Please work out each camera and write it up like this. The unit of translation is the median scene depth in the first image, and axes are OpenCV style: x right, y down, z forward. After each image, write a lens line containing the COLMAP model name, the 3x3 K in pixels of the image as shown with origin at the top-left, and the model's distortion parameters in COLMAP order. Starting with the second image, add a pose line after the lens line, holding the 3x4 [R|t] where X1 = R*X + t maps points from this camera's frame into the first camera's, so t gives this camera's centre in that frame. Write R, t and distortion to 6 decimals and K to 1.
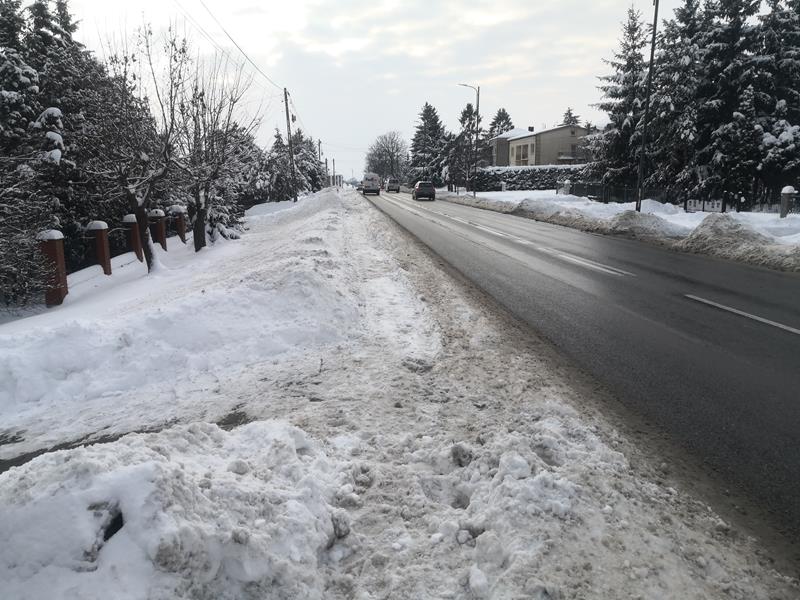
lens RADIAL K [[627.7, 0, 400.0], [0, 627.7, 300.0], [0, 0, 1]] dist [-0.003869, -0.032526]
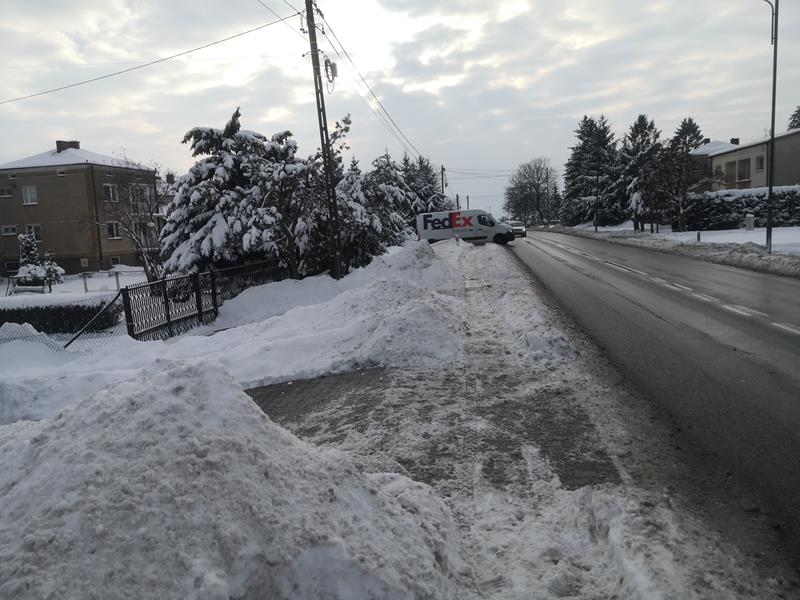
lens RADIAL K [[627.7, 0, 400.0], [0, 627.7, 300.0], [0, 0, 1]] dist [-0.003869, -0.032526]
pose [[0.976185, -0.006716, -0.216836, -0.016607], [-0.006512, 0.998163, -0.060236, -0.047815], [0.216843, 0.060213, 0.974348, 0.248010]]
